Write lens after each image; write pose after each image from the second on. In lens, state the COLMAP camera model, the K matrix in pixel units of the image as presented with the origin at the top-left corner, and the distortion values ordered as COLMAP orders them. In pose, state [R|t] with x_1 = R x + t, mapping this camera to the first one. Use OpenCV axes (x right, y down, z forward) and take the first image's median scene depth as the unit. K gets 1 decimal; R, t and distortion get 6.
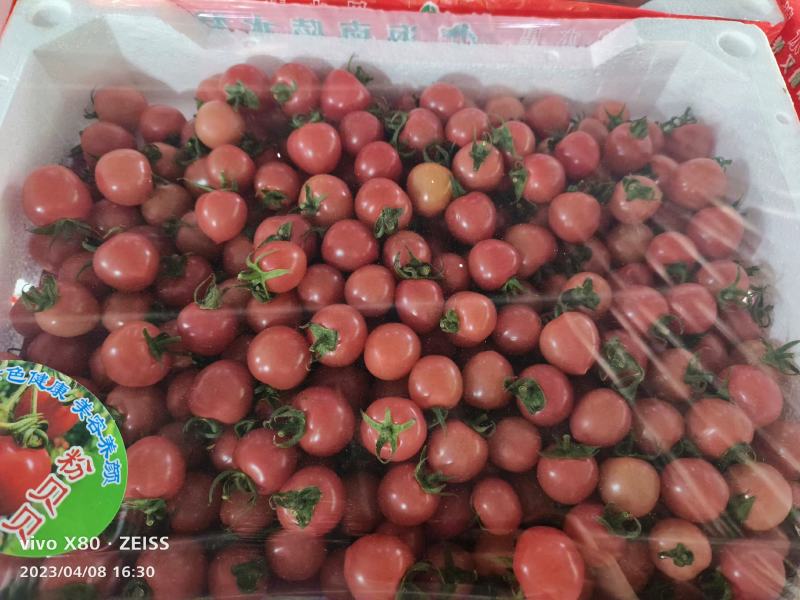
lens RADIAL K [[594.0, 0, 400.0], [0, 594.0, 300.0], [0, 0, 1]] dist [0.003103, -0.002416]
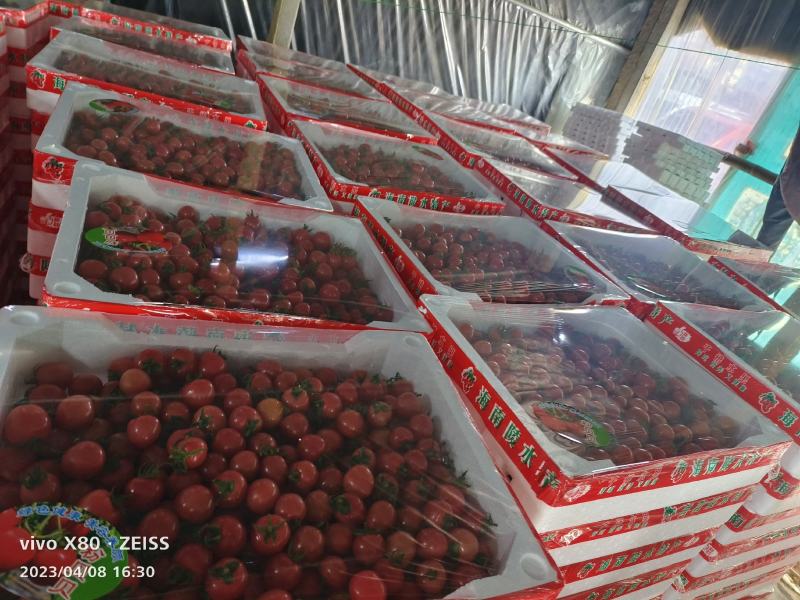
lens RADIAL K [[594.0, 0, 400.0], [0, 594.0, 300.0], [0, 0, 1]] dist [0.003103, -0.002416]
pose [[0.911302, 0.038244, 0.409958, -0.345939], [0.176515, 0.863251, -0.472907, 0.440690], [-0.371982, 0.503325, 0.779932, -0.704864]]
